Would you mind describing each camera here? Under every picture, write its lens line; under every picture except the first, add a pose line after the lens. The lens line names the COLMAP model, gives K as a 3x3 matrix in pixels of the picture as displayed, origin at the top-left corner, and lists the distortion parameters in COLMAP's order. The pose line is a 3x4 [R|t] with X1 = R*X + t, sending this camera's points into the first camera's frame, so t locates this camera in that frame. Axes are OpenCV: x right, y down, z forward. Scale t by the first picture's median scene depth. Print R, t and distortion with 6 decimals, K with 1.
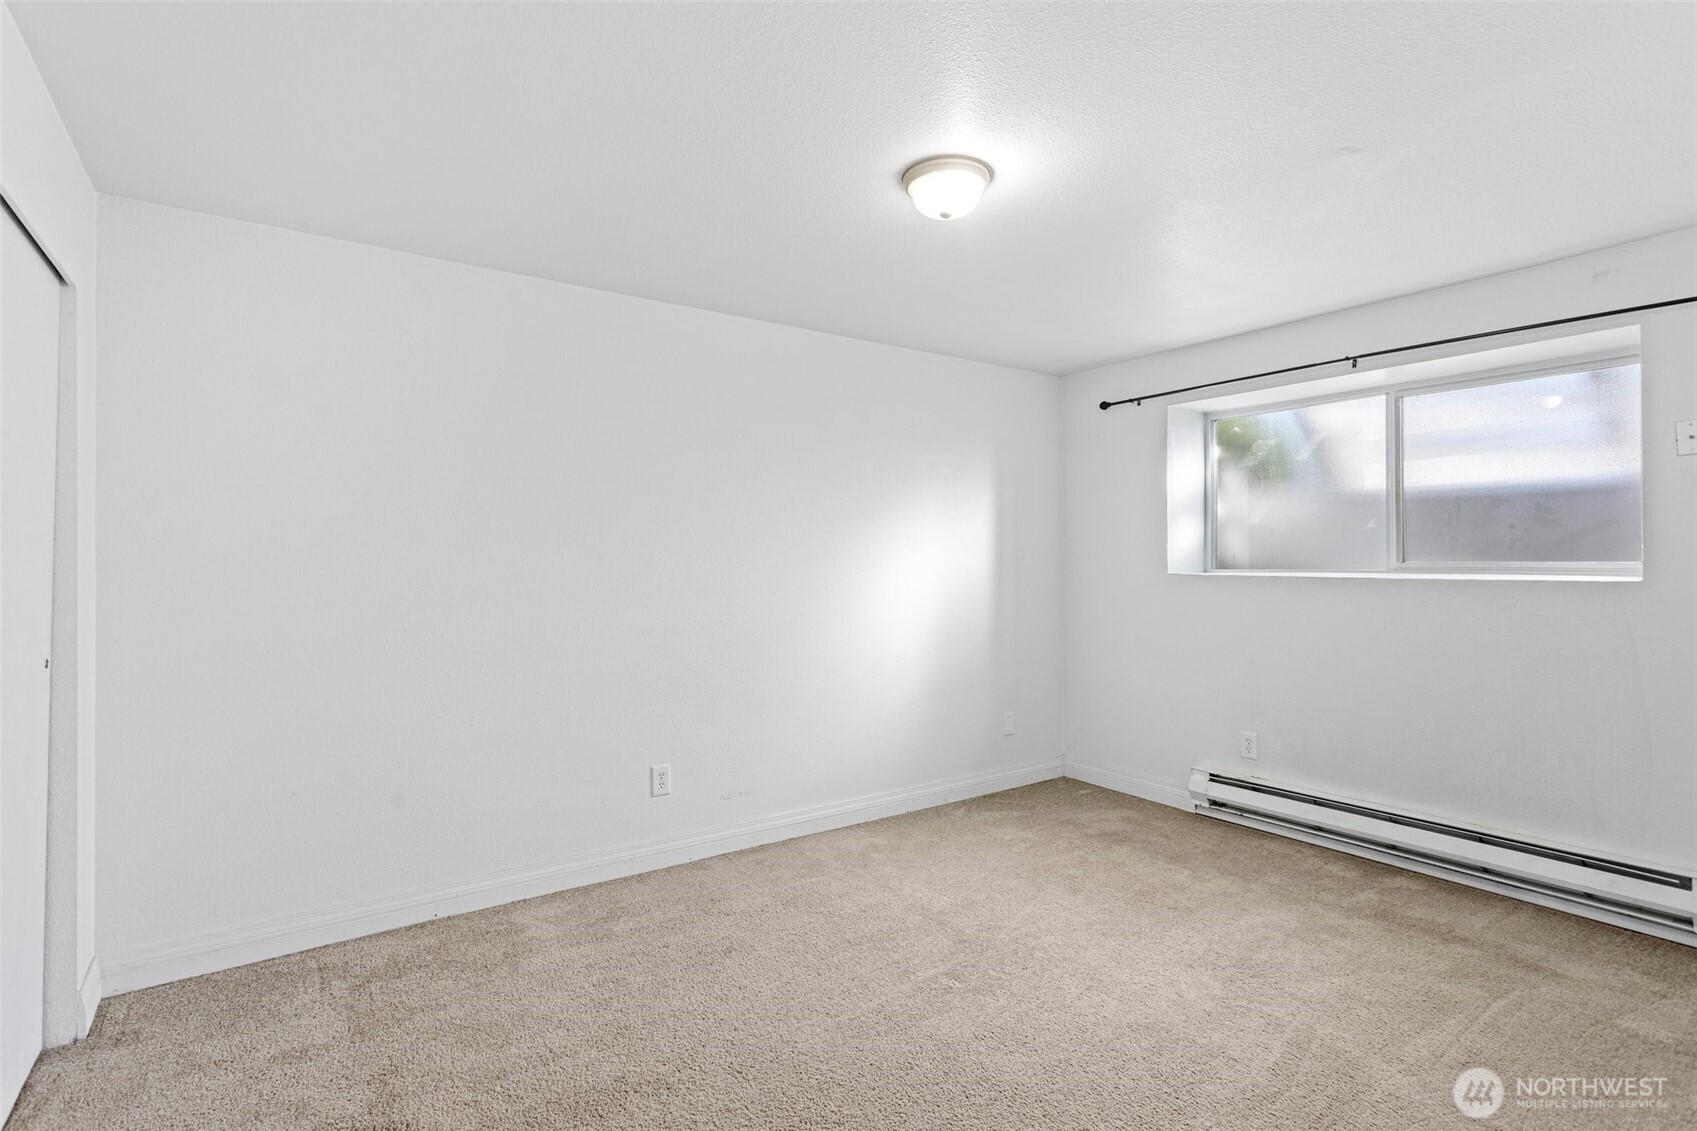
lens RADIAL K [[799.5, 0, 866.3], [0, 799.5, 537.0], [0, 0, 1]] dist [0.001347, 0.000312]
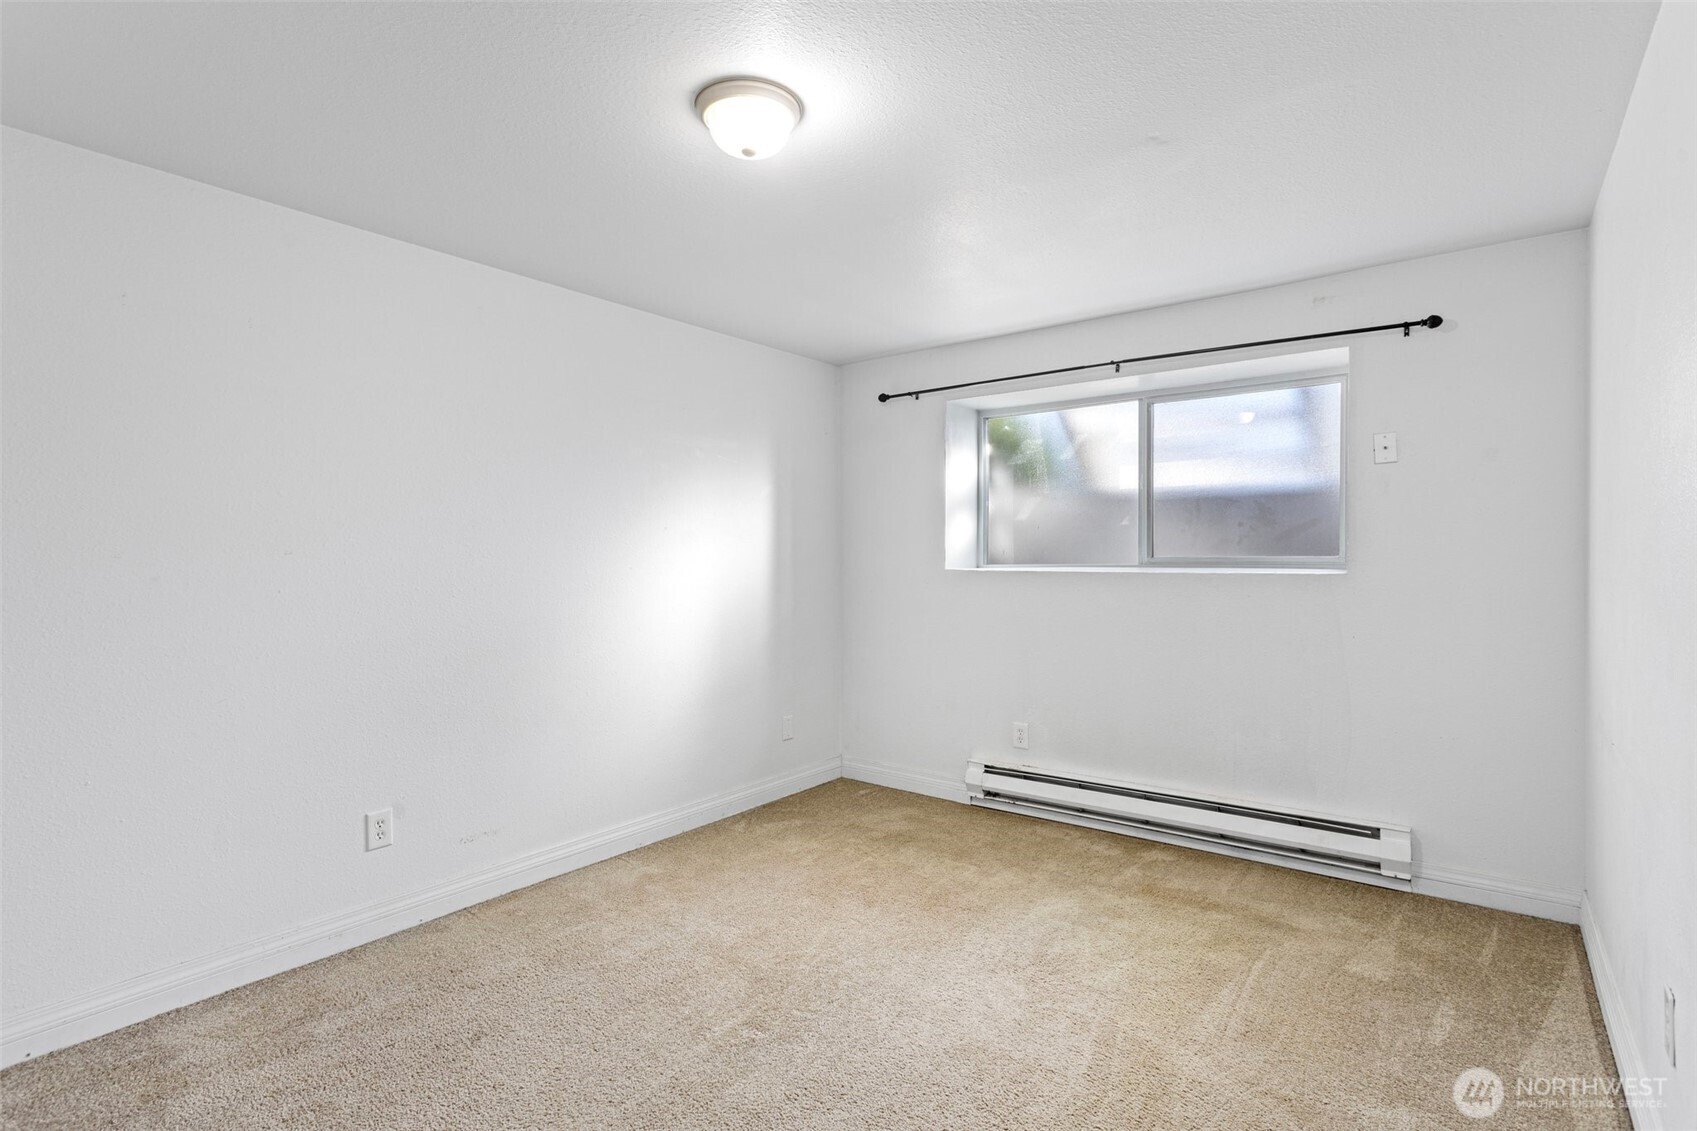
lens RADIAL K [[810.5, 0, 856.7], [0, 810.5, 558.9], [0, 0, 1]] dist [-0.001765, 0.000972]
pose [[0.959188, -0.003189, 0.282750, -0.028147], [-0.005883, 0.999495, 0.031232, 0.003058], [-0.282706, -0.031621, 0.958685, 0.100111]]
